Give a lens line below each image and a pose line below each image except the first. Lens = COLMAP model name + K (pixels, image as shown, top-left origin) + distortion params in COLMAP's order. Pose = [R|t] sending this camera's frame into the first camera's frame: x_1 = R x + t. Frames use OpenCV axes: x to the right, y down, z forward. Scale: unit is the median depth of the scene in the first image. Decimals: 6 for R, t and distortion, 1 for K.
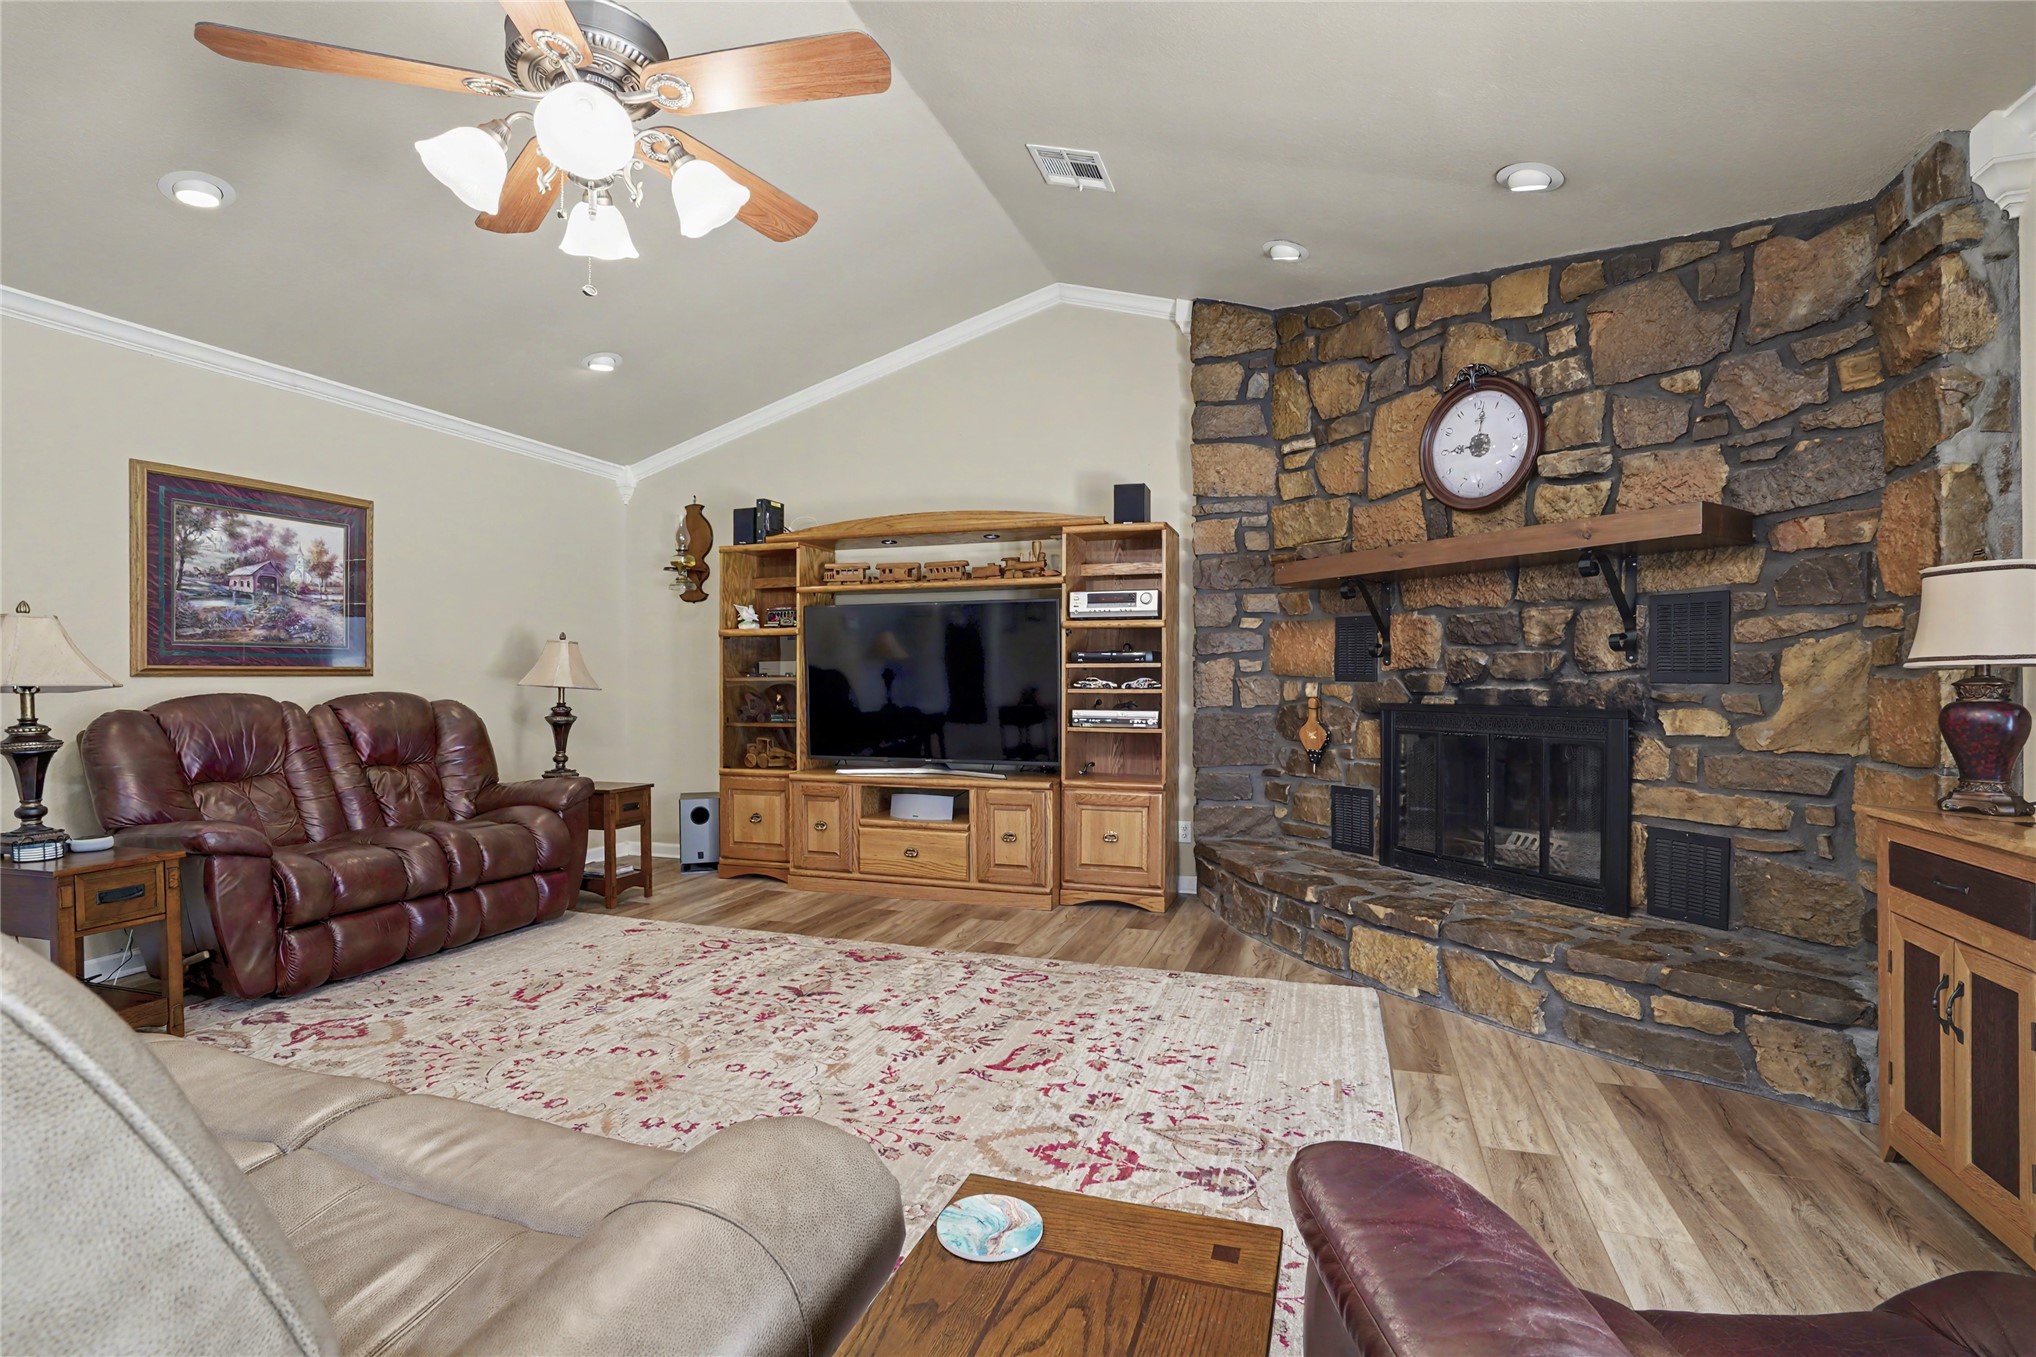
lens RADIAL K [[958.1, 0, 1022.0], [0, 958.1, 678.4], [0, 0, 1]] dist [-0.060186, 0.023851]
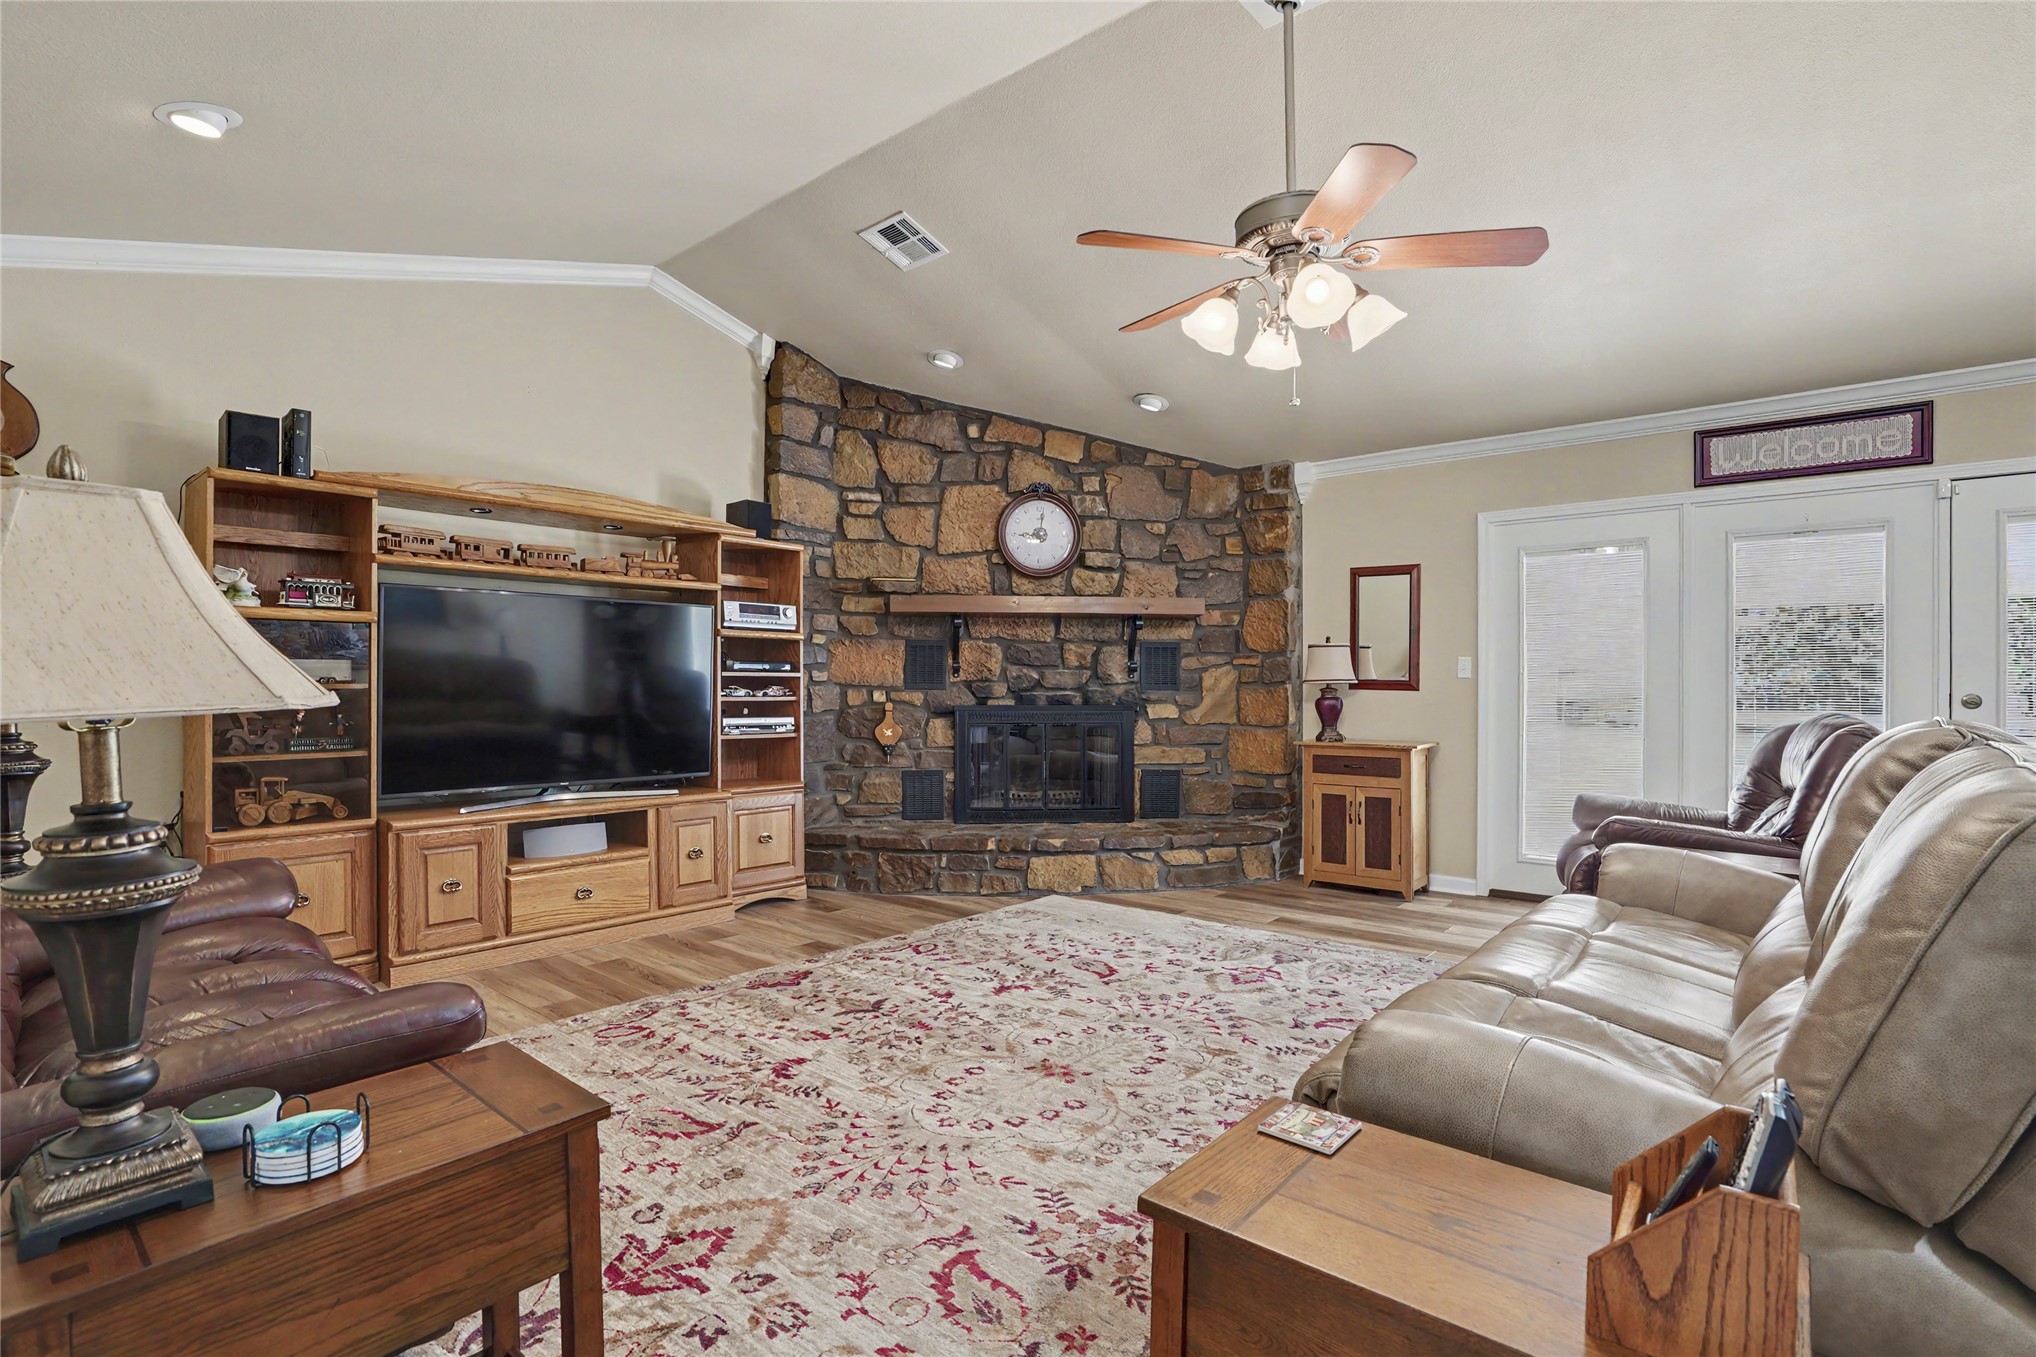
lens RADIAL K [[965.7, 0, 1017.2], [0, 965.7, 683.7], [0, 0, 1]] dist [-0.058532, 0.023858]
pose [[0.380559, 0.004648, 0.924745, -1.061068], [-0.002320, 0.999989, -0.004072, 0.000501], [-0.924754, -0.000595, 0.380565, 0.473663]]
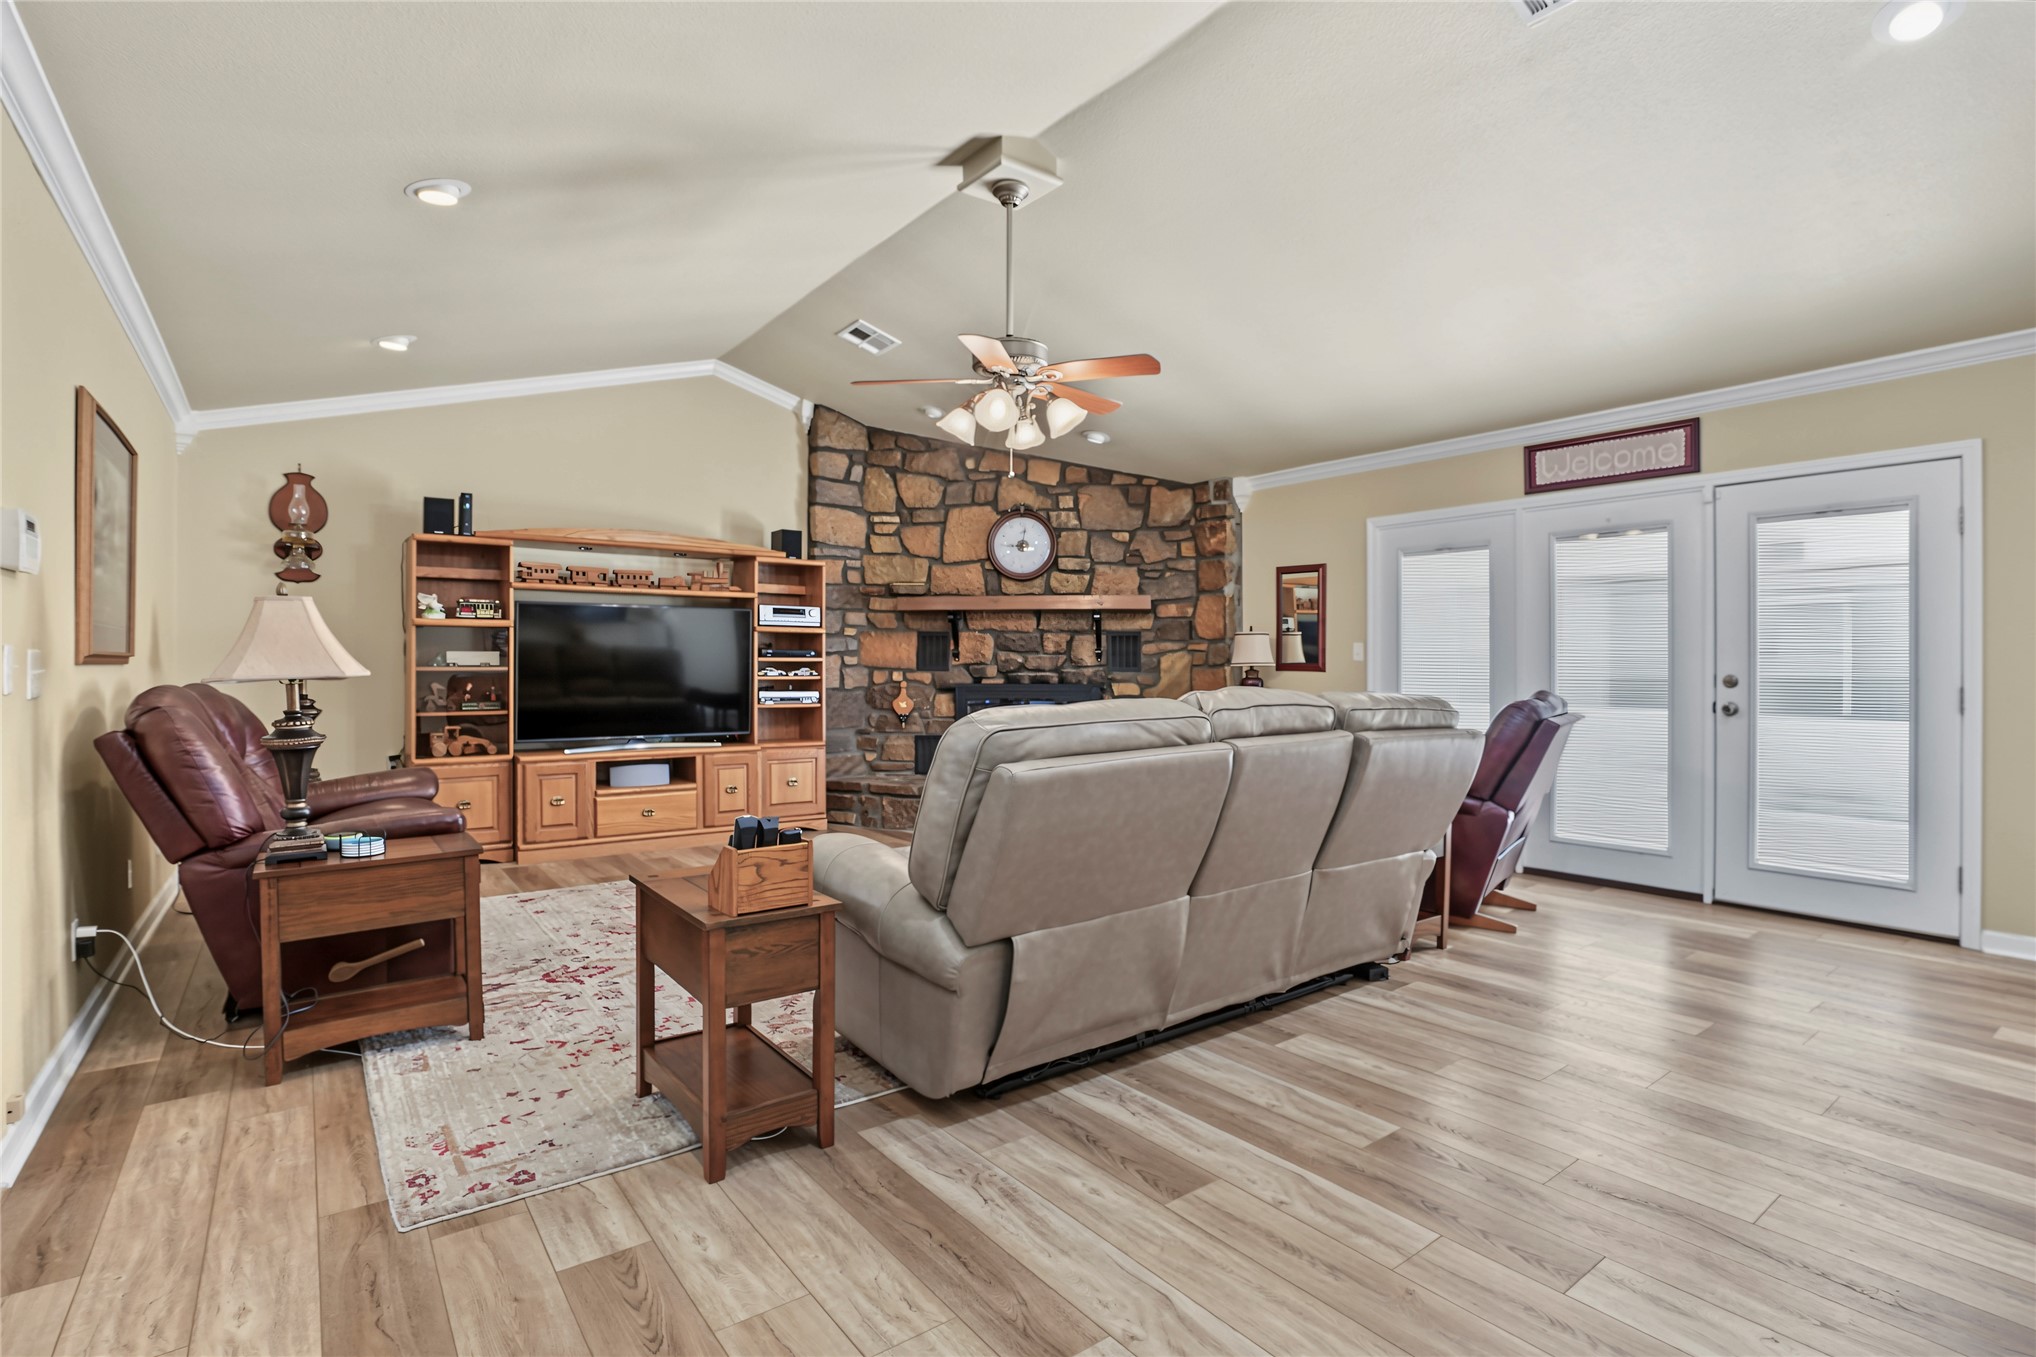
lens RADIAL K [[967.7, 0, 1017.9], [0, 967.7, 667.7], [0, 0, 1]] dist [-0.063231, 0.024322]
pose [[0.570887, 0.002119, 0.821026, -1.204089], [-0.001846, 0.999997, -0.001298, -0.000607], [-0.821026, -0.000775, 0.570890, -0.107222]]
